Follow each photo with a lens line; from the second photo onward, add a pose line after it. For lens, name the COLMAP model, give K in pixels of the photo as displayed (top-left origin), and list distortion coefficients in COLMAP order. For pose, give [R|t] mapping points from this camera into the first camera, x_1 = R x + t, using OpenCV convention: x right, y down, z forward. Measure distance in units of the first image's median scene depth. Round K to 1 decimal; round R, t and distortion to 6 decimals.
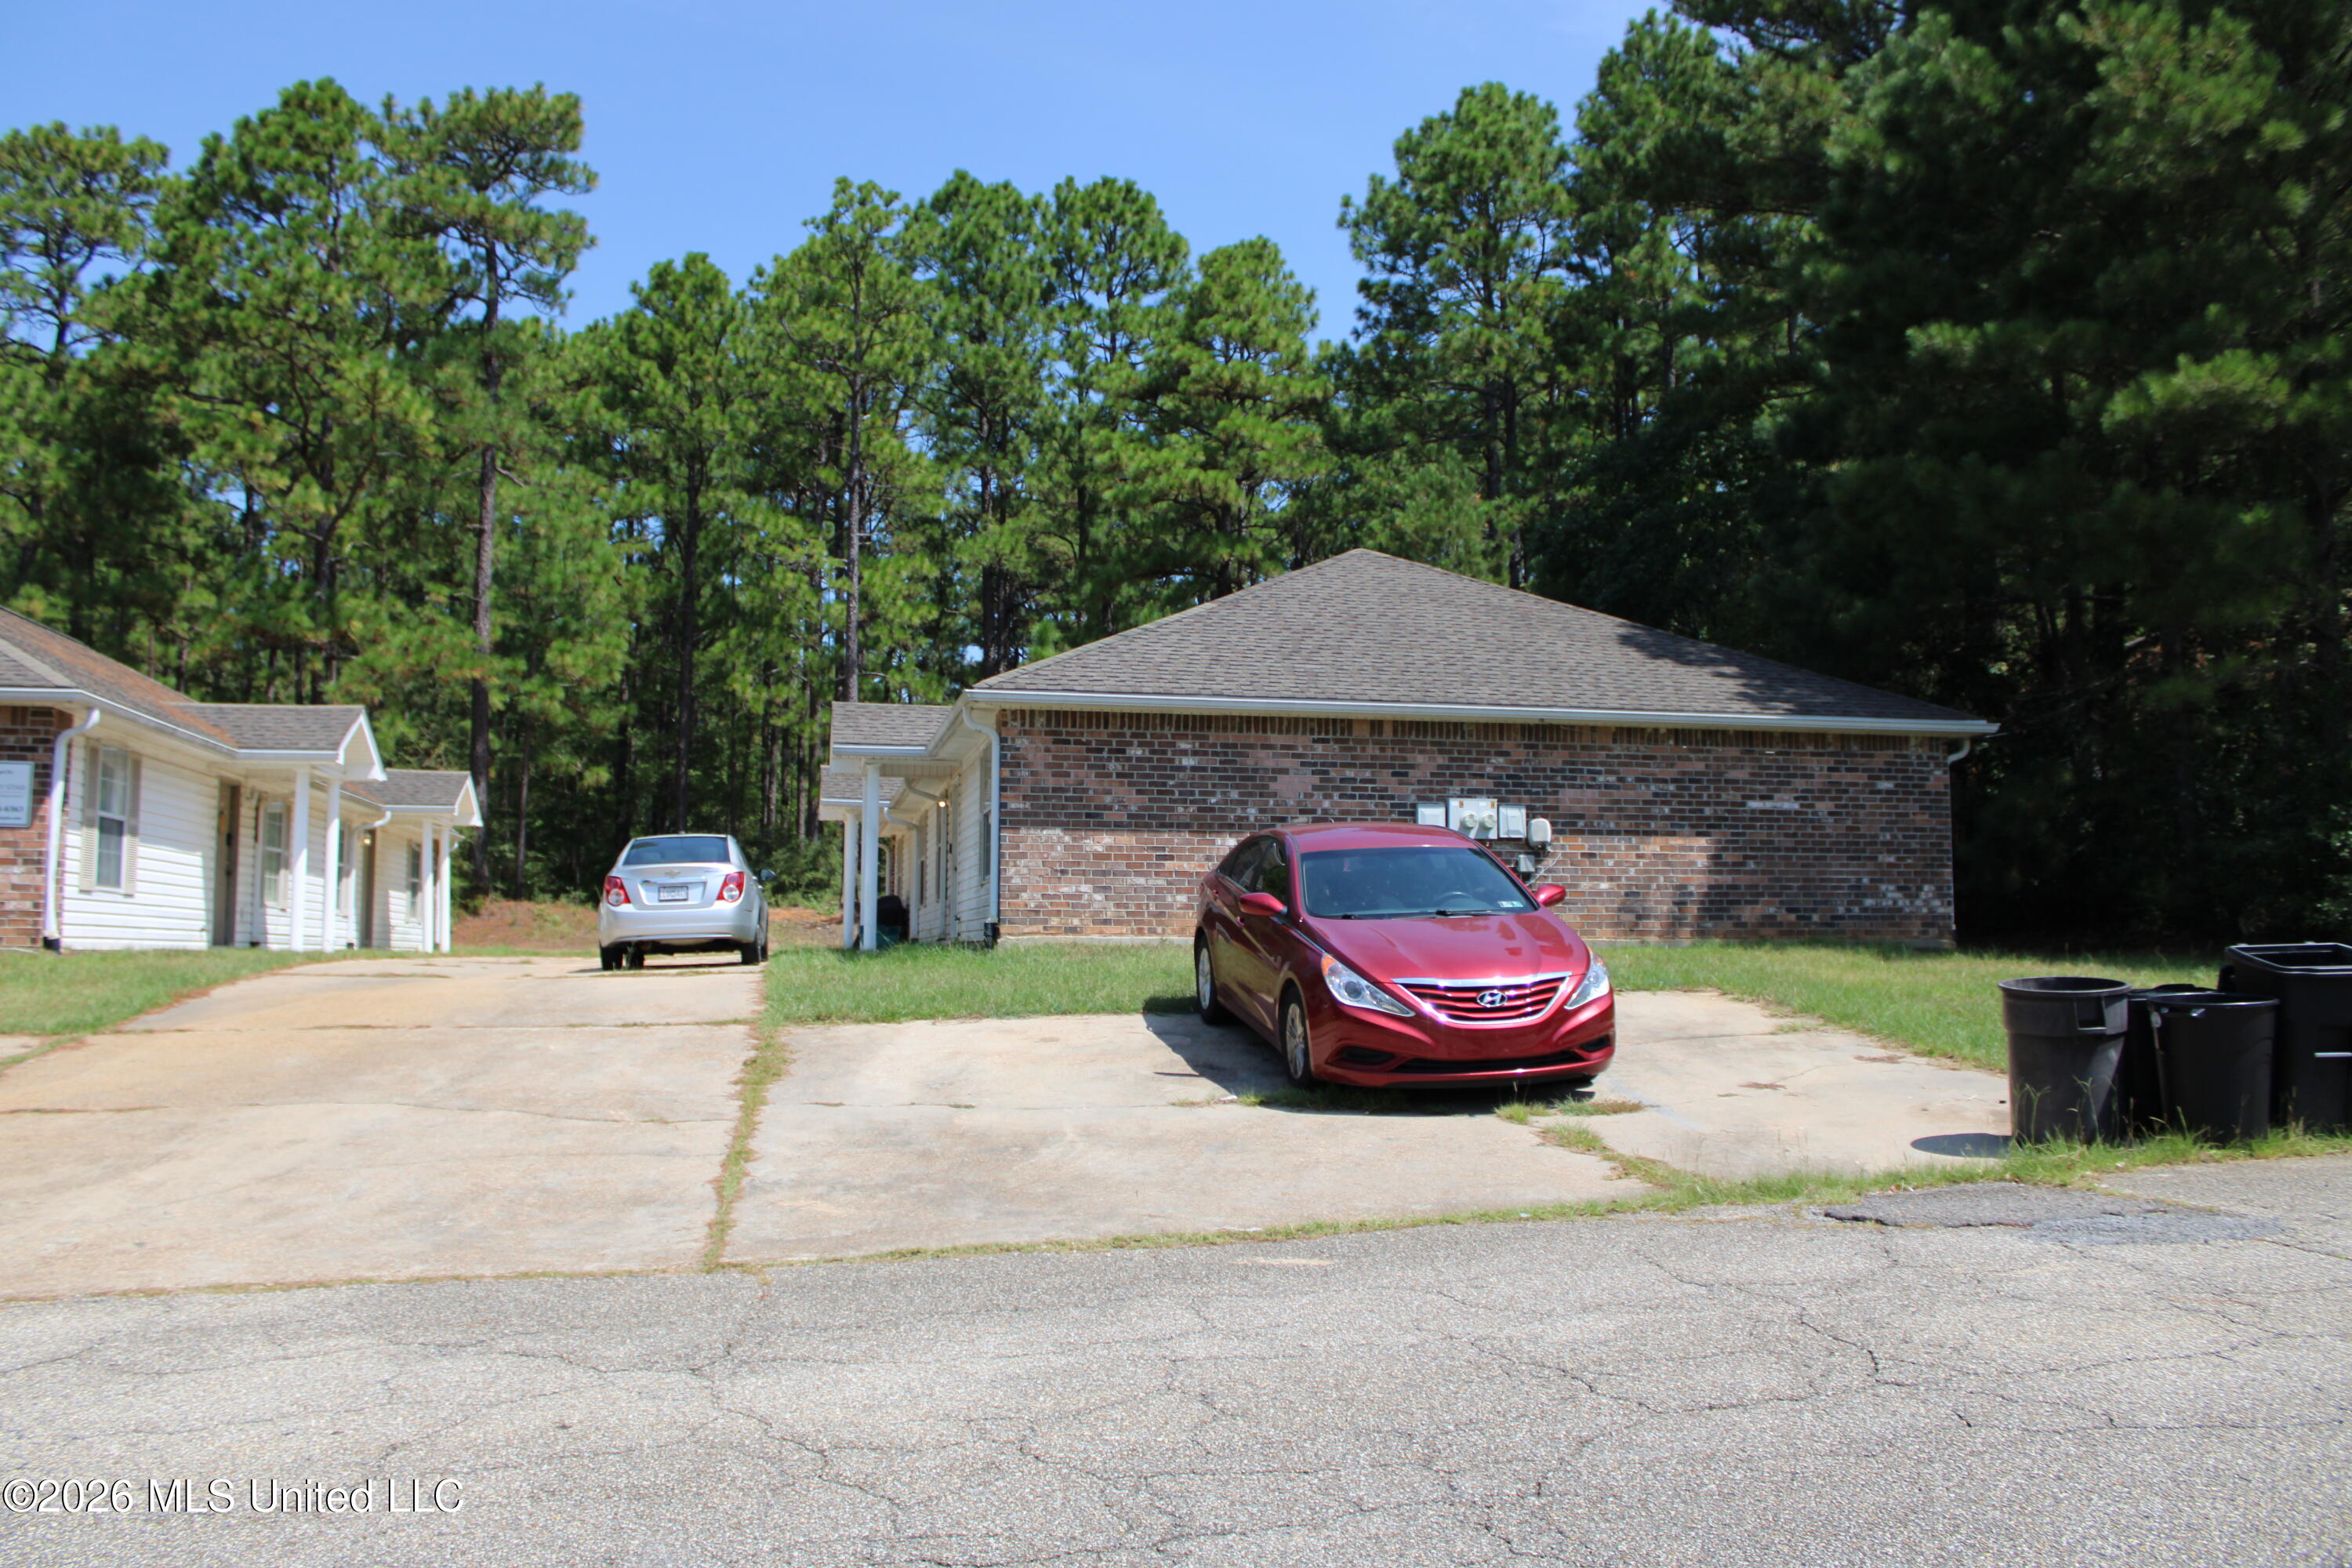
lens RADIAL K [[1946.3, 0, 1157.5], [0, 1946.3, 787.6], [0, 0, 1]] dist [-0.163078, 0.145331]
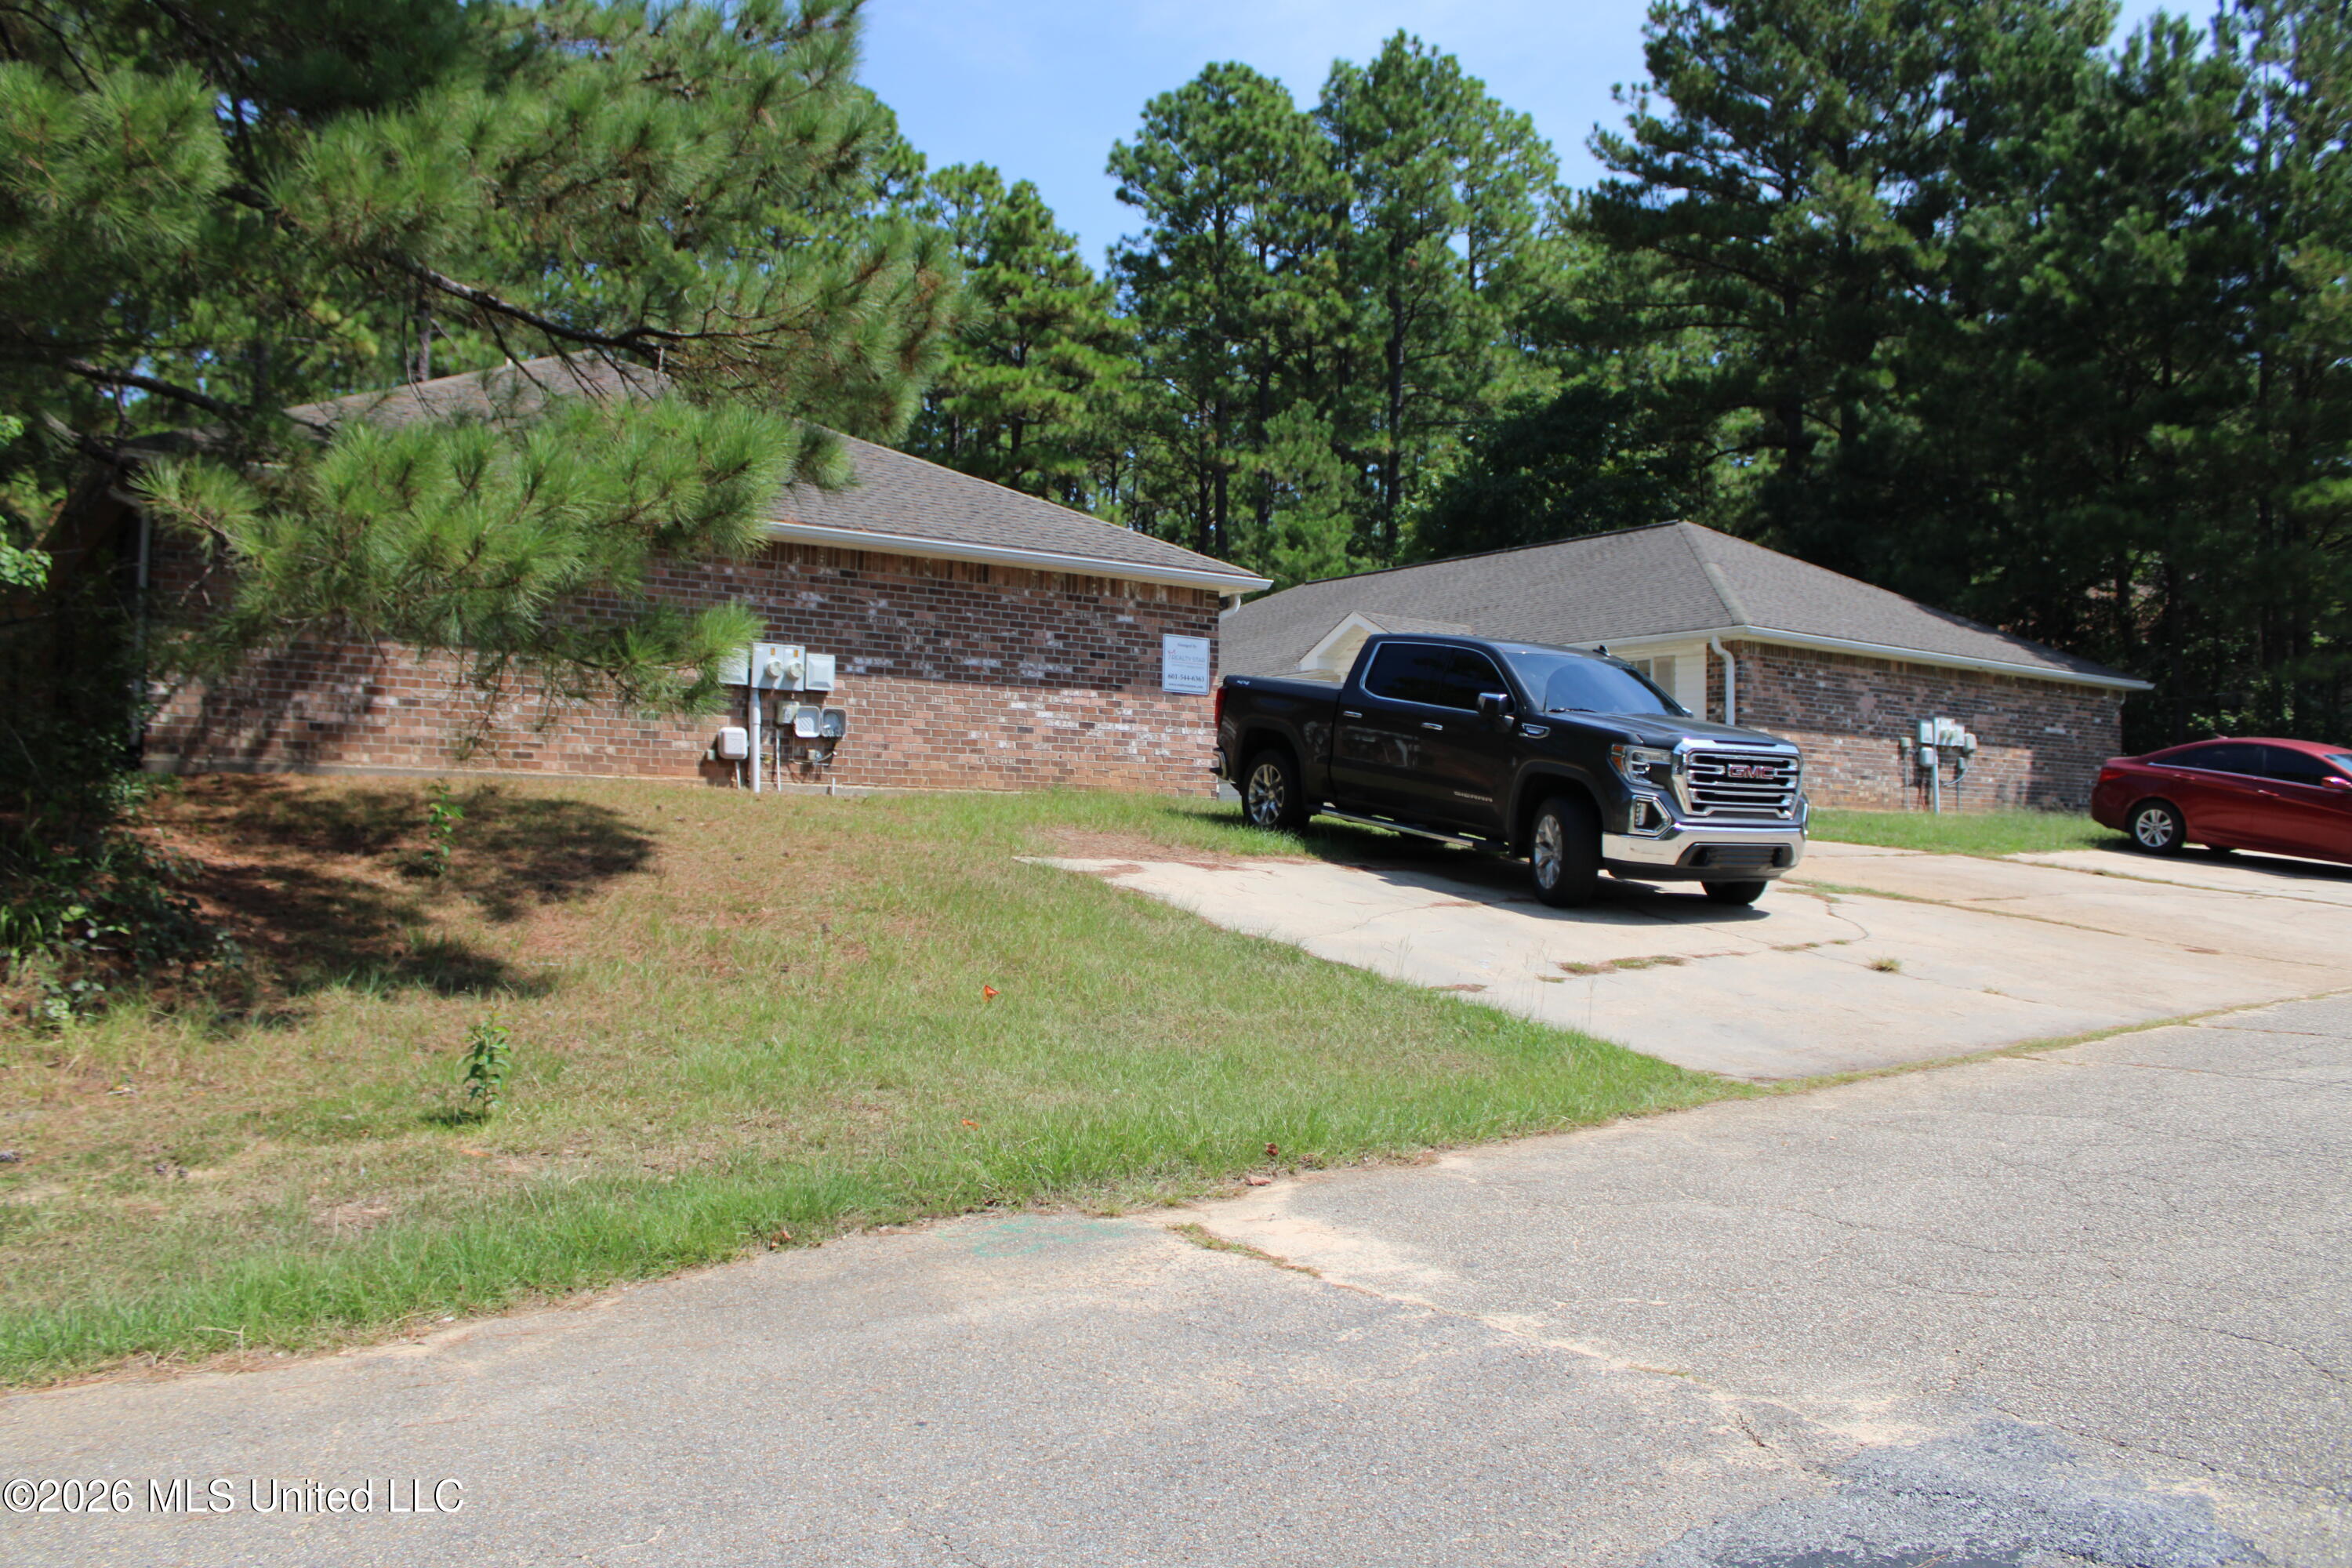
lens RADIAL K [[1928.4, 0, 1176.0], [0, 1928.4, 784.0], [0, 0, 1]] dist [-0.149849, 0.148793]
pose [[0.906896, 0.026047, 0.420548, -0.979280], [-0.048411, 0.997919, 0.042589, 0.022902], [-0.418563, -0.058983, 0.906270, -0.065359]]
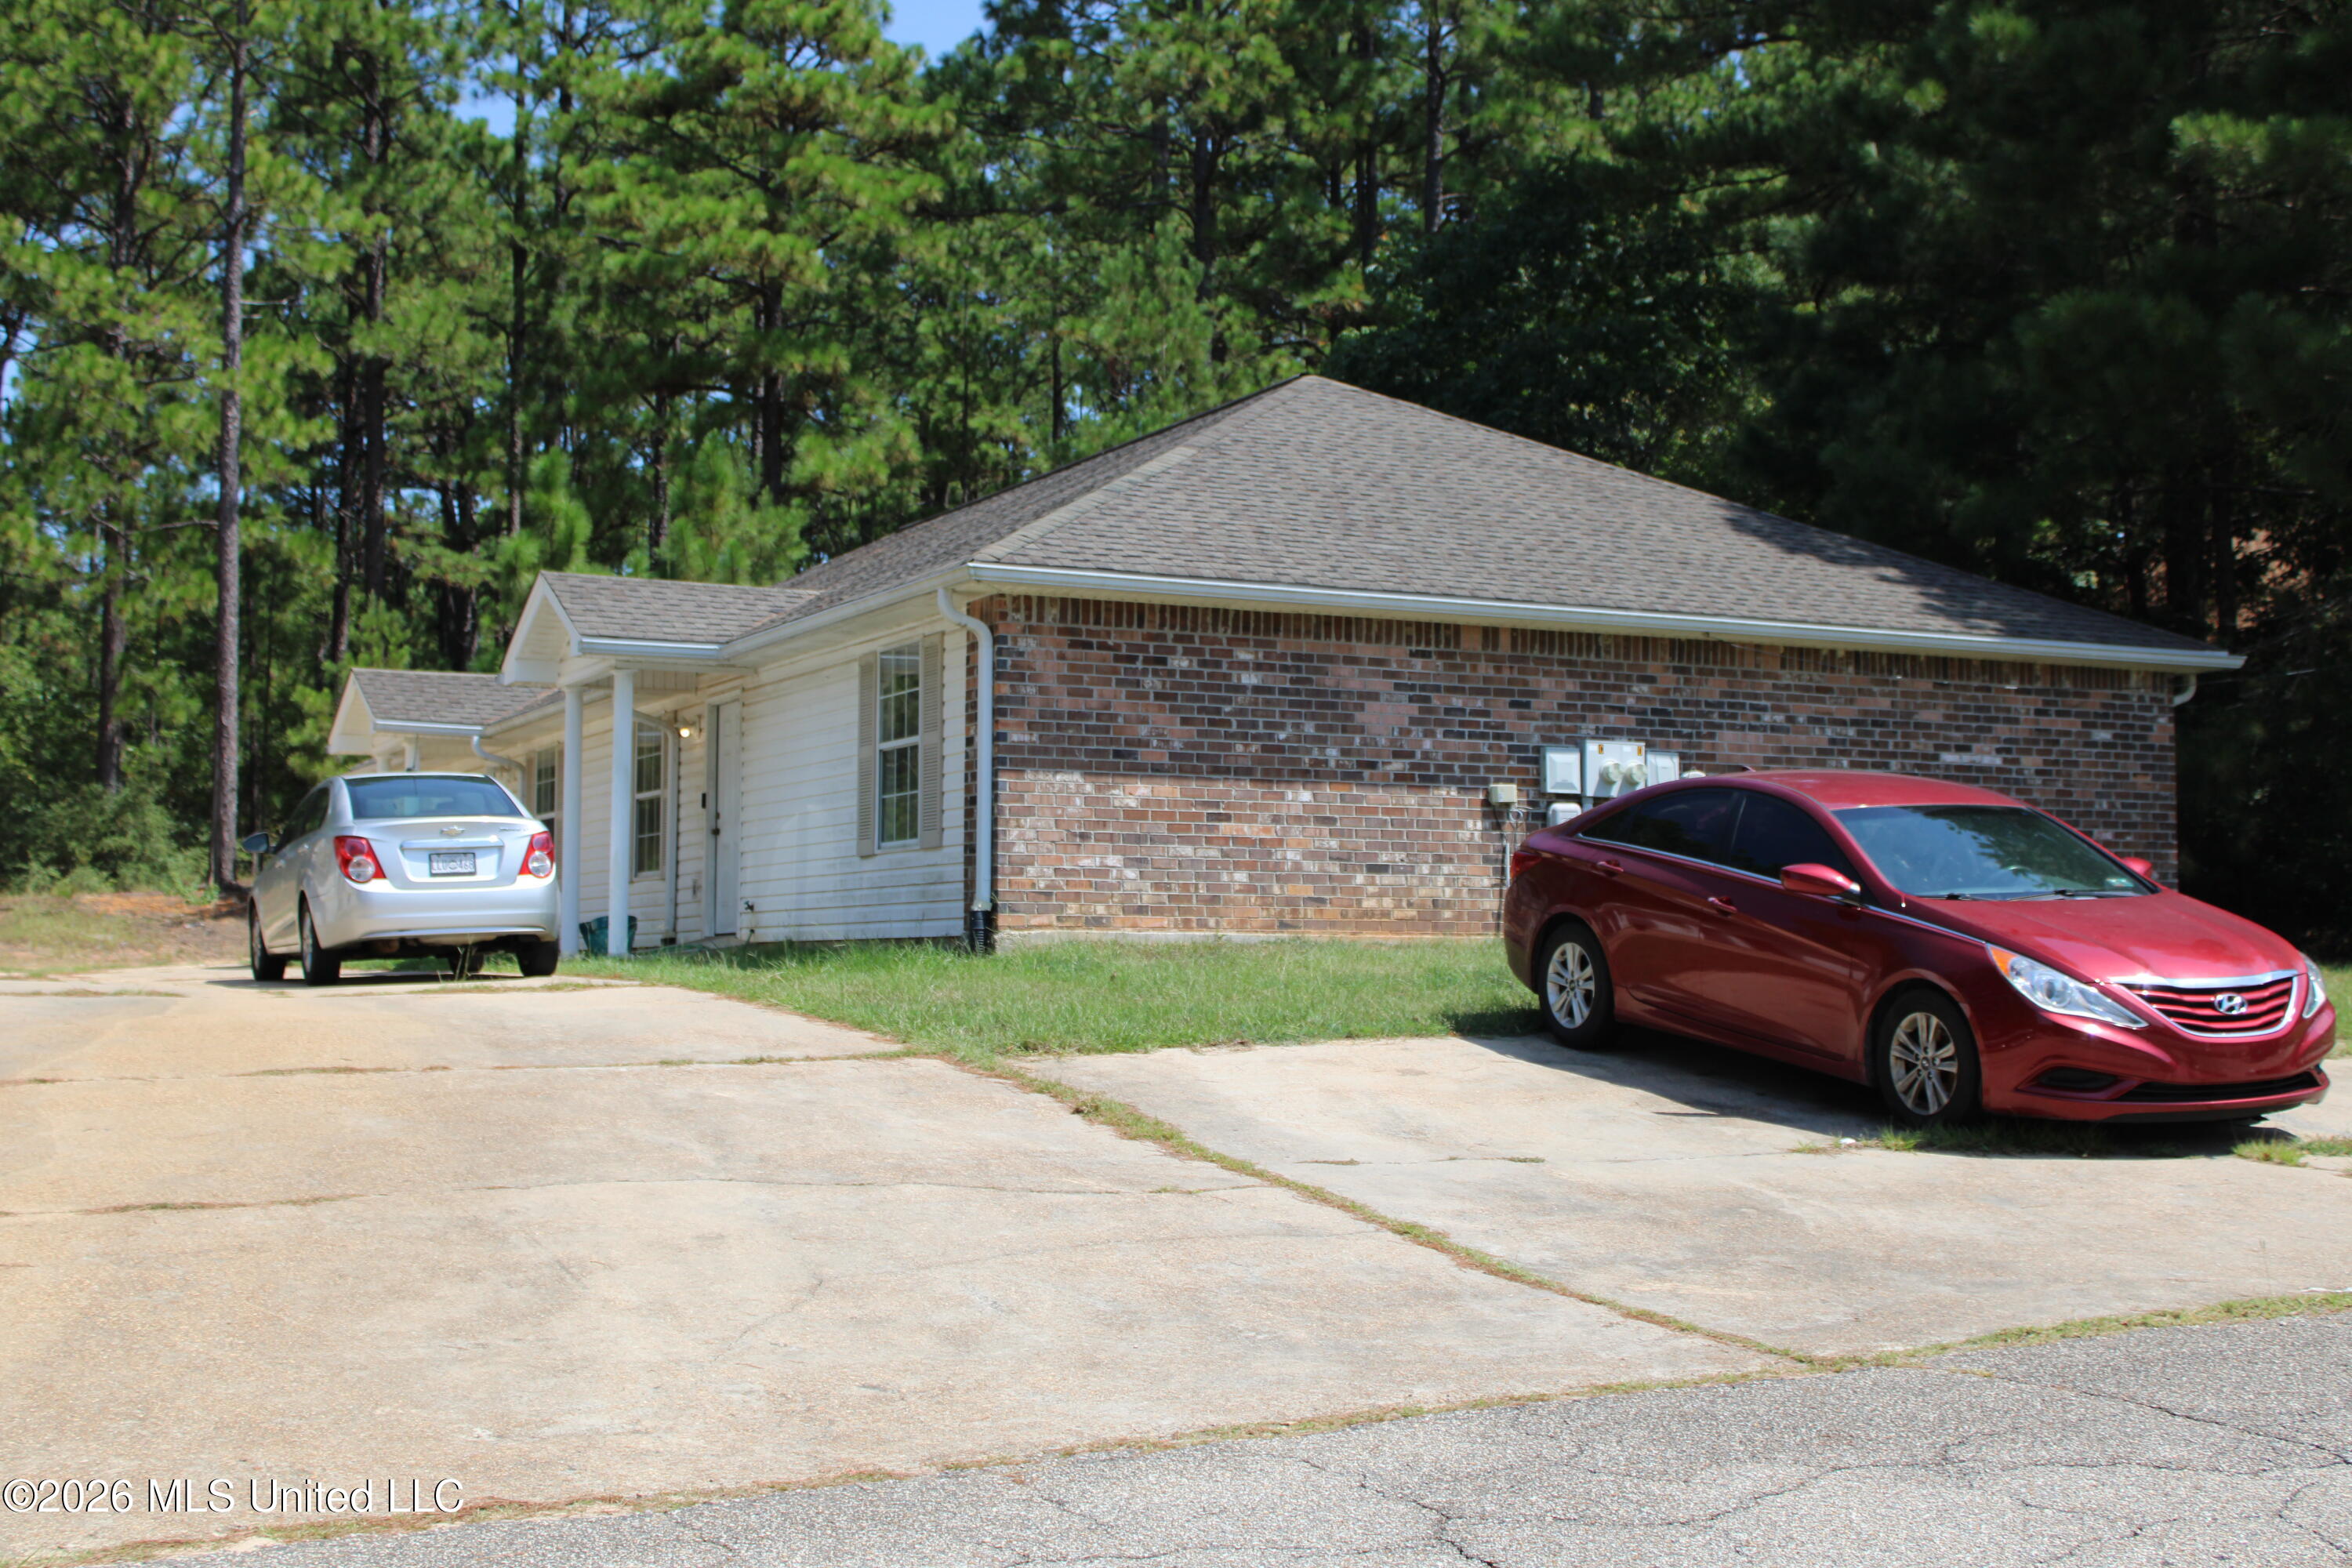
lens RADIAL K [[2944.8, 0, 1176.0], [0, 2944.8, 784.0], [0, 0, 1]] dist [-0.067266, 0.040331]
pose [[0.964199, 0.017024, 0.264634, -0.280090], [-0.022494, 0.999591, 0.017651, 0.005972], [-0.264225, -0.022971, 0.964187, -0.000664]]
